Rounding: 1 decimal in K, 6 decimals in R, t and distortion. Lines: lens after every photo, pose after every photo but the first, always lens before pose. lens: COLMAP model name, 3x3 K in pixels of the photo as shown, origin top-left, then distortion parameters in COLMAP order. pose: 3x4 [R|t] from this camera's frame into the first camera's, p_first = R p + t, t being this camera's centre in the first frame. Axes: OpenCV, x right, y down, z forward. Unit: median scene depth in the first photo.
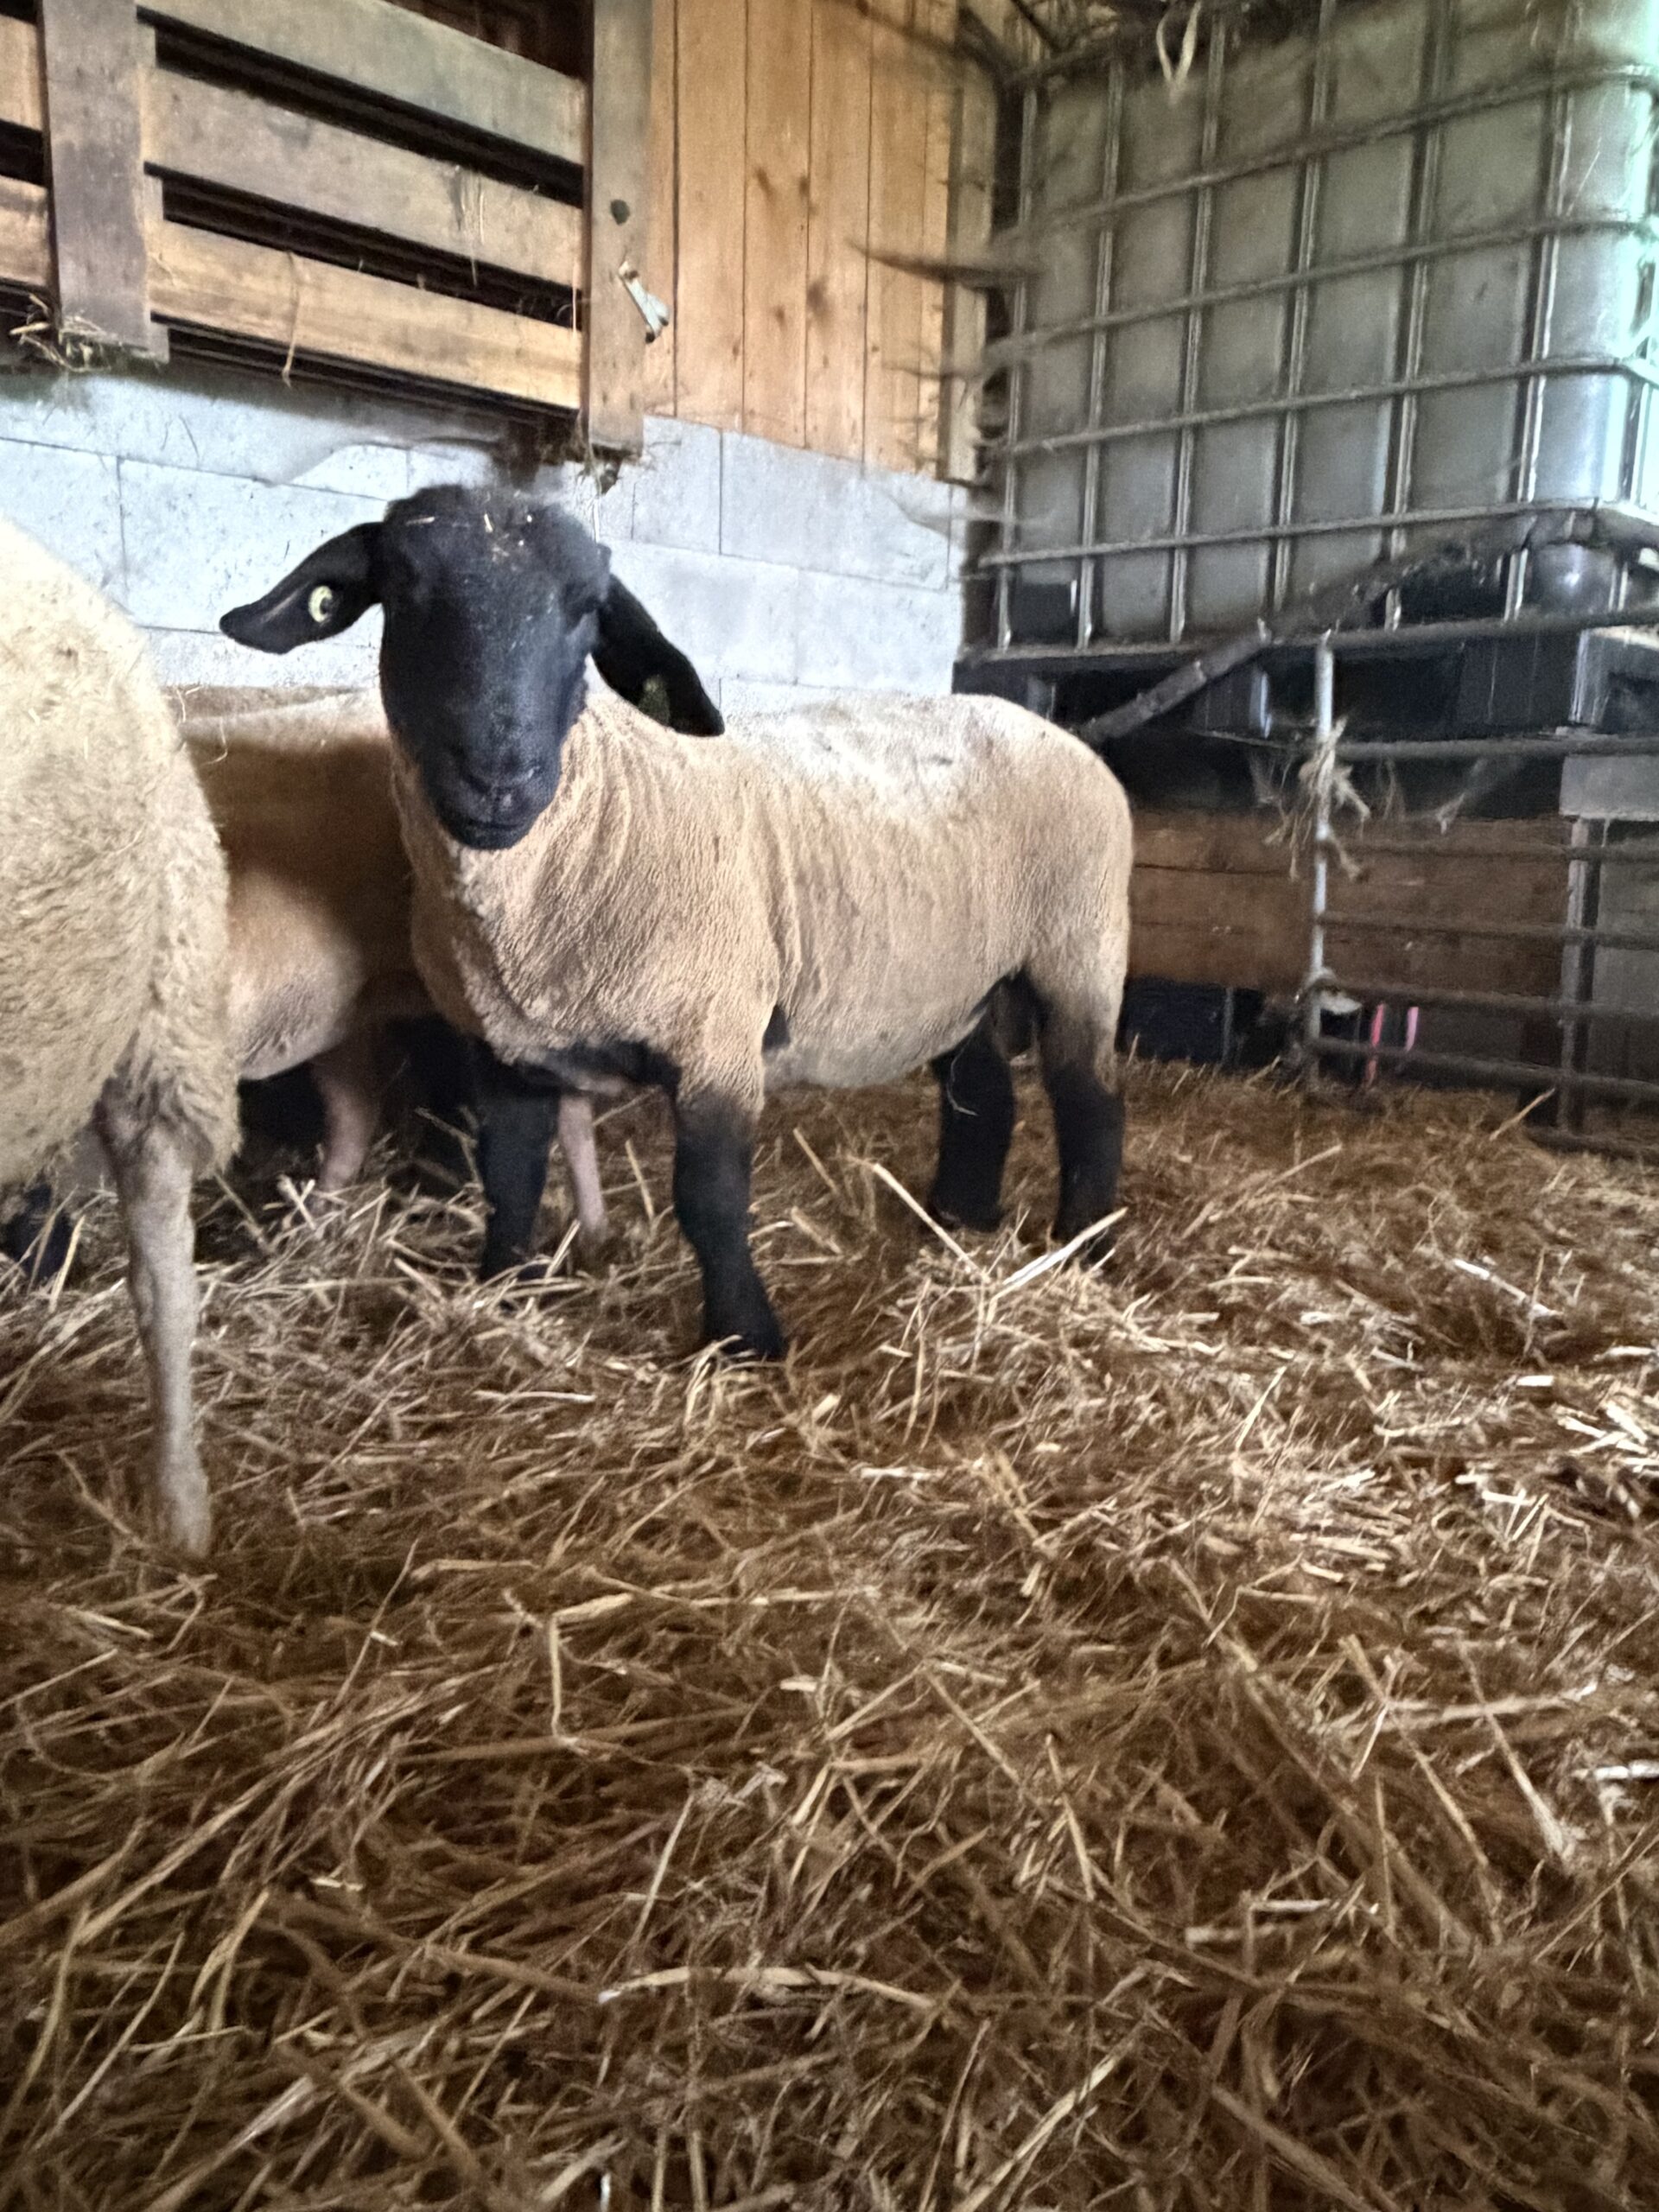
lens RADIAL K [[1578.2, 0, 818.1], [0, 1578.2, 1103.9], [0, 0, 1]] dist [-0.007381, 0.008189]
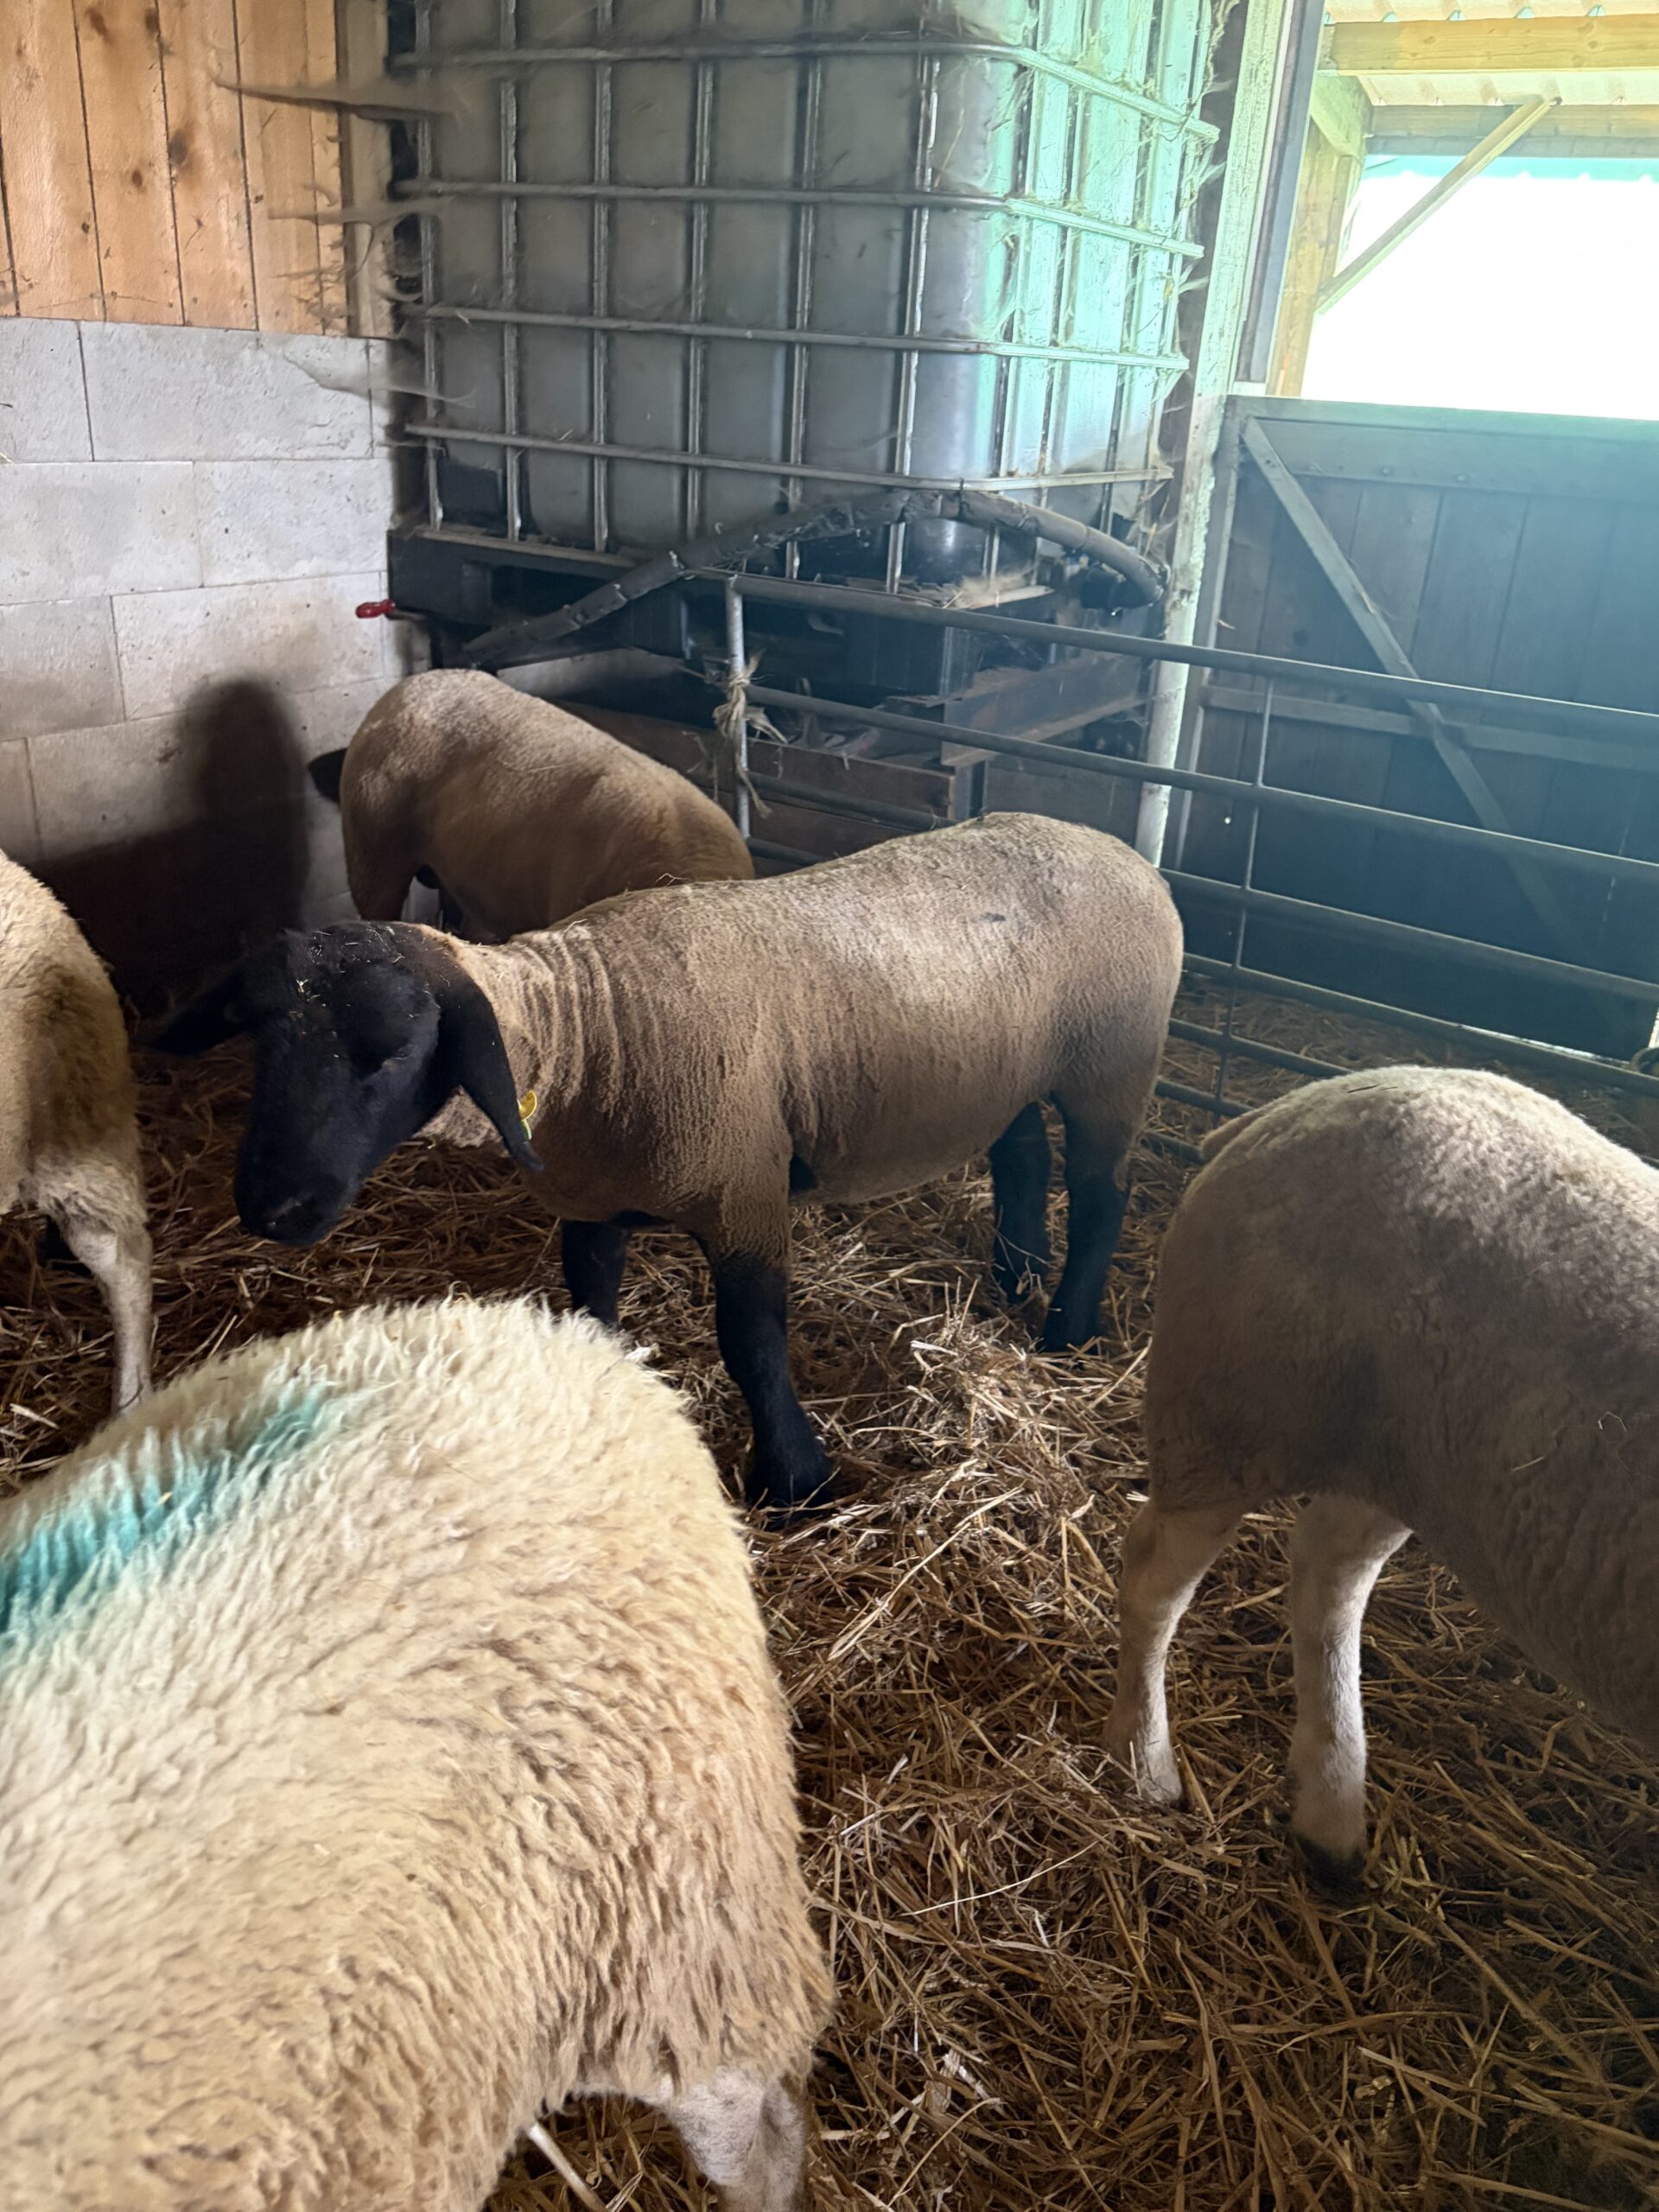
lens RADIAL K [[1670.0, 0, 824.3], [0, 1670.0, 1109.7], [0, 0, 1]] dist [0.031885, -0.041461]
pose [[0.970663, -0.064946, 0.231507, 0.138295], [0.011172, 0.973972, 0.226393, -0.271307], [-0.240185, -0.217165, 0.946124, -0.156277]]
